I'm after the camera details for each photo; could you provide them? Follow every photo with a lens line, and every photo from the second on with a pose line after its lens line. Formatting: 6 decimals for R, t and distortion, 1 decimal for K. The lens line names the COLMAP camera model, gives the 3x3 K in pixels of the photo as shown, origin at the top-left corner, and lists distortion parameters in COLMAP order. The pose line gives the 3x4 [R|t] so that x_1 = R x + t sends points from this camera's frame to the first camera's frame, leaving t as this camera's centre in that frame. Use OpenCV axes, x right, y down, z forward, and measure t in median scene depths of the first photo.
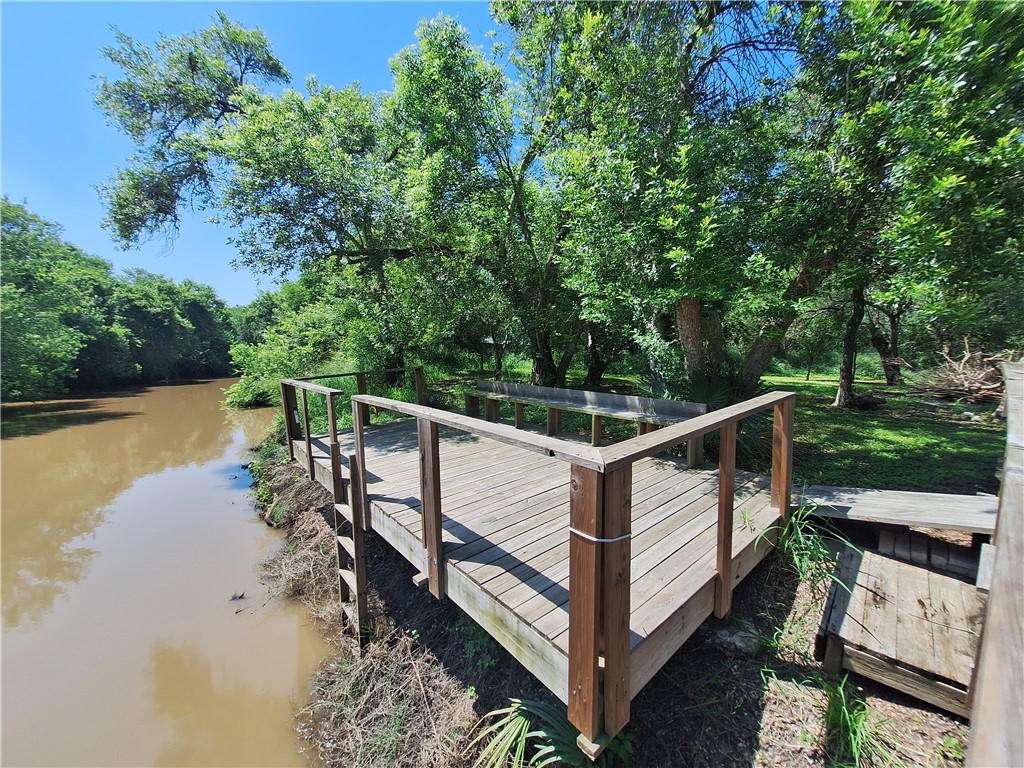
lens RADIAL K [[401.7, 0, 514.1], [0, 401.7, 389.0], [0, 0, 1]] dist [-0.005819, 0.000483]
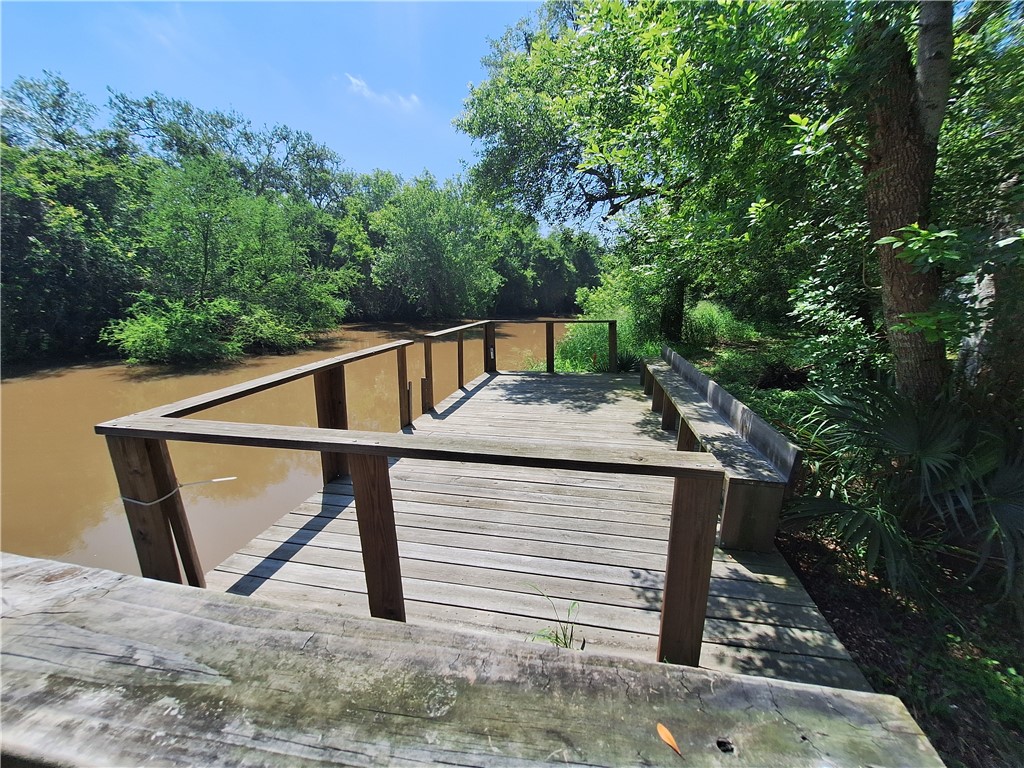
lens RADIAL K [[403.9, 0, 511.5], [0, 403.9, 383.9], [0, 0, 1]] dist [0.014873, -0.008064]
pose [[0.632096, 0.208720, -0.746251, 0.120387], [-0.116494, 0.977692, 0.174778, -0.017827], [0.766084, -0.023543, 0.642310, 0.078374]]
